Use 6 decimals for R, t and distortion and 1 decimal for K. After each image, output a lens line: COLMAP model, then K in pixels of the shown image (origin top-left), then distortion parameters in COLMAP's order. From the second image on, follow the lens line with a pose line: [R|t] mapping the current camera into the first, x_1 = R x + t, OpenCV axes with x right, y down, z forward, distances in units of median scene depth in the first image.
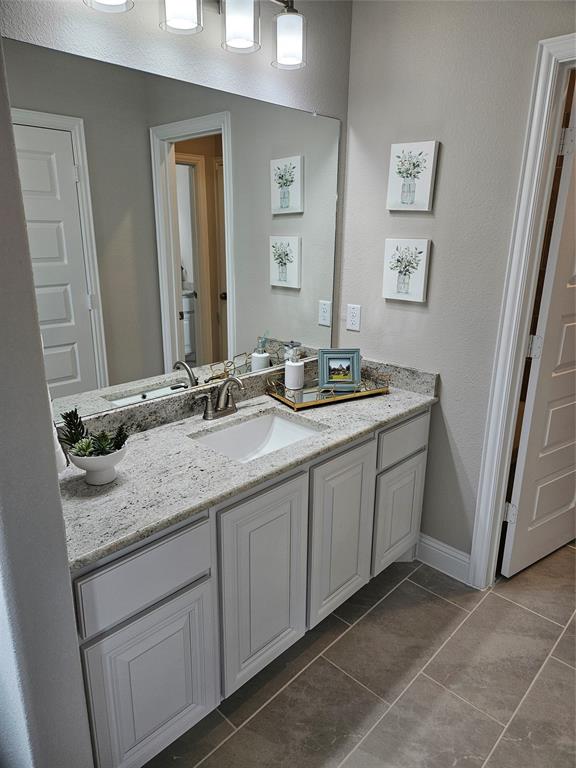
lens RADIAL K [[508.8, 0, 289.2], [0, 508.8, 384.6], [0, 0, 1]] dist [0.052806, -0.021157]
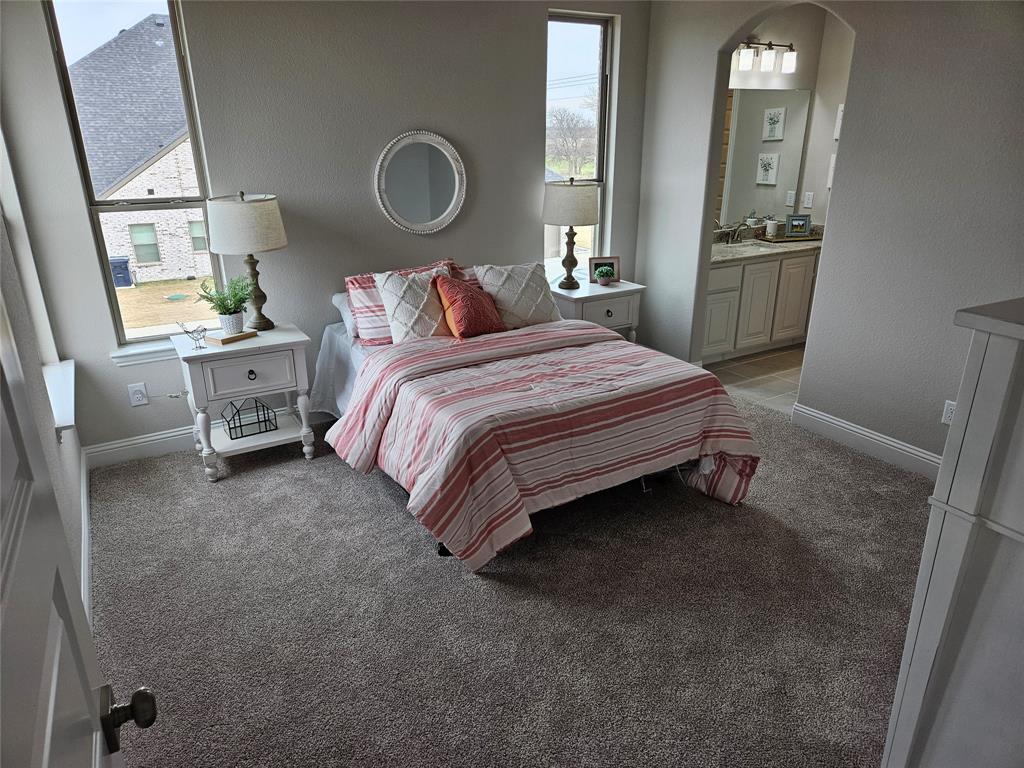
lens RADIAL K [[678.4, 0, 503.9], [0, 678.4, 384.1], [0, 0, 1]] dist [0.052806, -0.021157]
pose [[0.957264, 0.075936, -0.279069, -0.170342], [-0.061101, 0.996236, 0.061493, 0.418638], [0.282688, -0.041813, 0.958300, -1.588345]]
